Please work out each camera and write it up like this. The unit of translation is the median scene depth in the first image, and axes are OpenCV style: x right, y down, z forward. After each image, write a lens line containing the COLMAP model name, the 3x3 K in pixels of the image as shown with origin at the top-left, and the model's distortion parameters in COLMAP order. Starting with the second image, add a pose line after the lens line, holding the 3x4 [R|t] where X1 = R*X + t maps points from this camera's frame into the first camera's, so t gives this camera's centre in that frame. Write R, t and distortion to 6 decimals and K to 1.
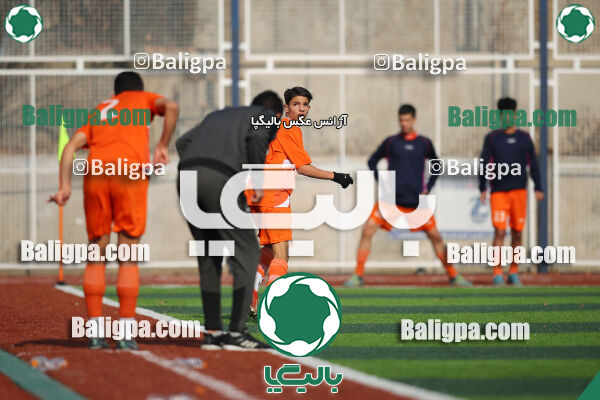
lens RADIAL K [[2289.1, 0, 300.0], [0, 2289.1, 200.0], [0, 0, 1]] dist [0.035661, -0.234417]
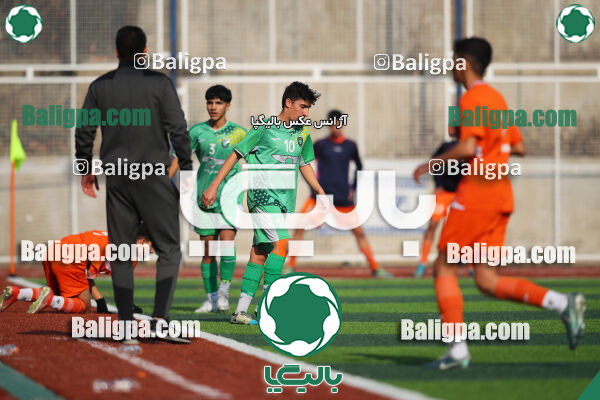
lens RADIAL K [[4464.0, 0, 300.0], [0, 4464.0, 200.0], [0, 0, 1]] dist [-0.320581, 50.736191]
pose [[0.999905, -0.000318, -0.013814, 0.060387], [0.000681, 0.999654, 0.026308, -0.054702], [0.013801, -0.026315, 0.999558, -1.103749]]
